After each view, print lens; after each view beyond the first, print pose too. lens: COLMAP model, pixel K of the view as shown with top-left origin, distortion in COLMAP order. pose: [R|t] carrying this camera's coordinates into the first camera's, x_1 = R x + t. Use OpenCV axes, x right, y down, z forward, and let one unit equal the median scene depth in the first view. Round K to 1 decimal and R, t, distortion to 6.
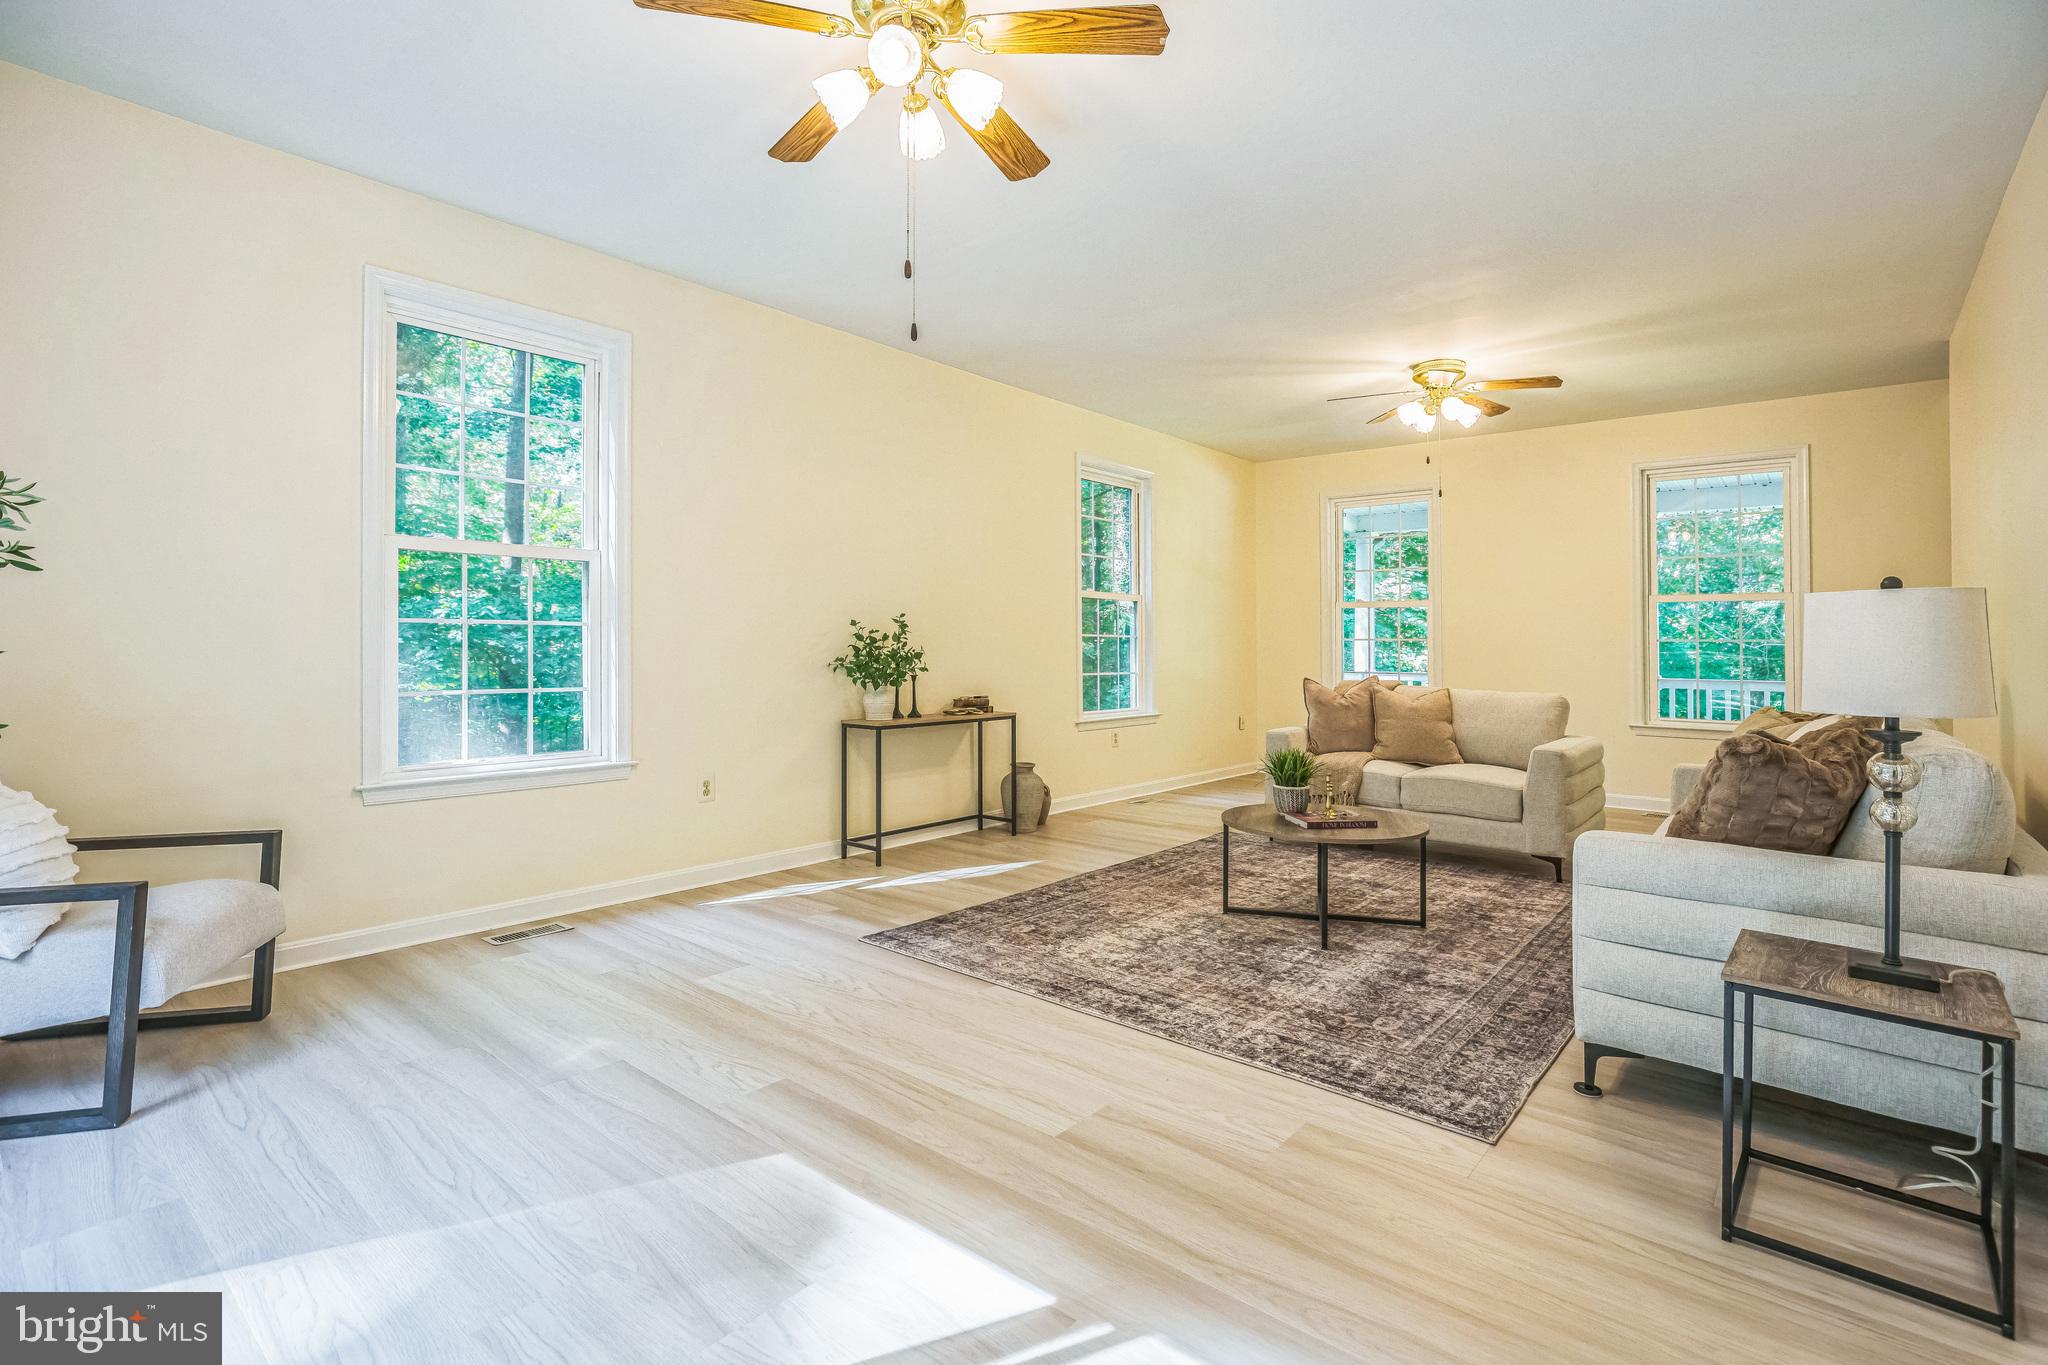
lens RADIAL K [[954.6, 0, 1024.0], [0, 954.6, 682.5], [0, 0, 1]] dist [-0.002157, -0.000023]
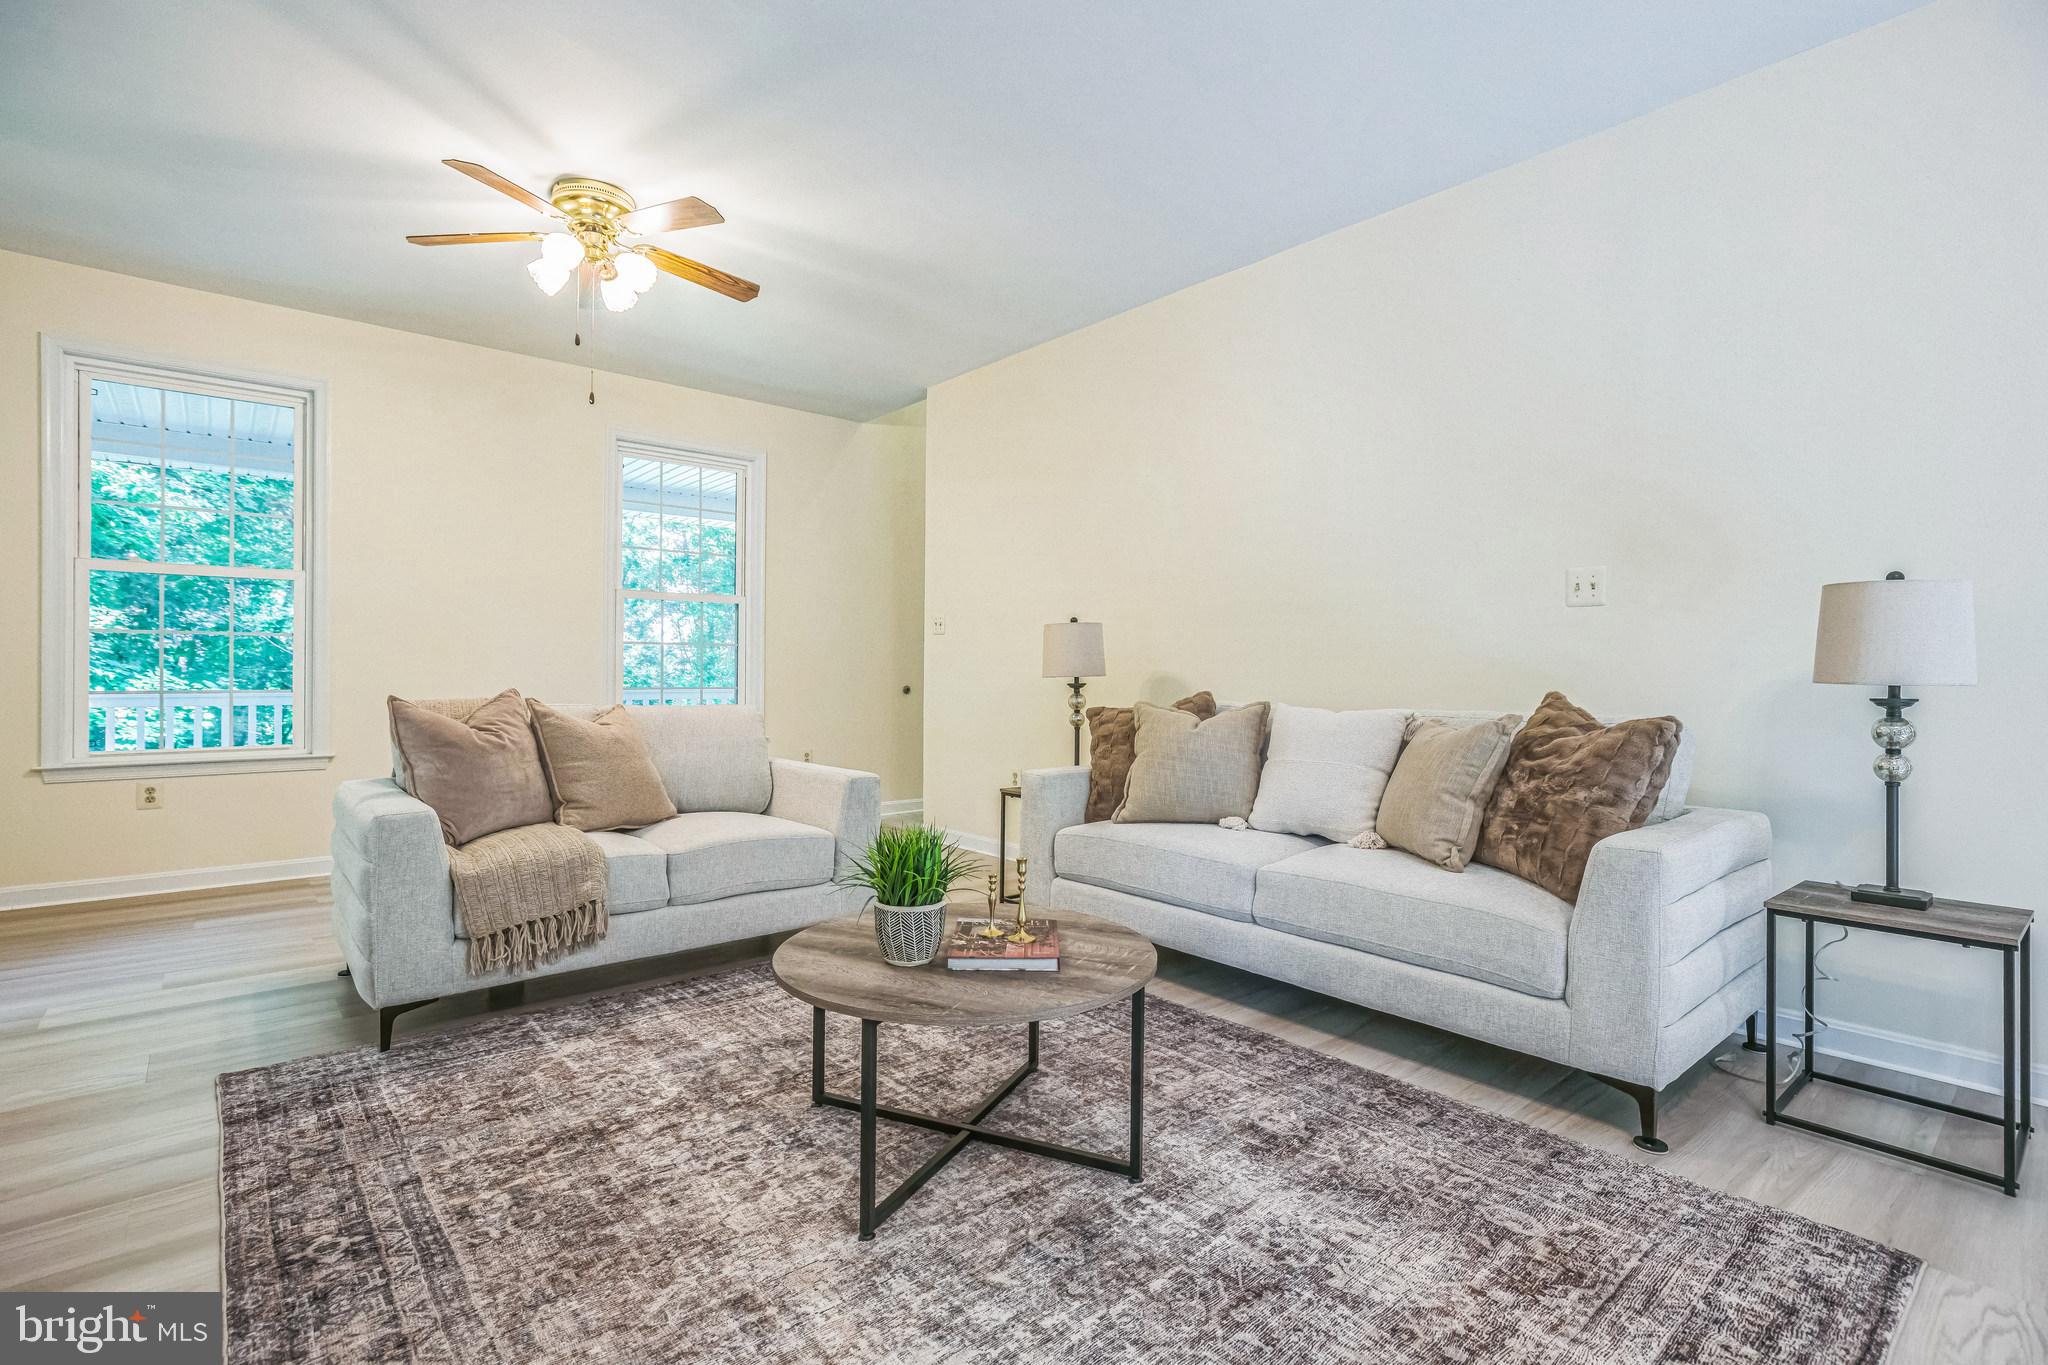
lens RADIAL K [[948.9, 0, 1037.7], [0, 948.9, 688.1], [0, 0, 1]] dist [-0.006111, 0.000236]
pose [[0.148057, -0.021693, 0.988741, -0.232229], [0.033201, 0.999305, 0.016953, -0.009210], [-0.988421, 0.030318, 0.148674, 1.038984]]
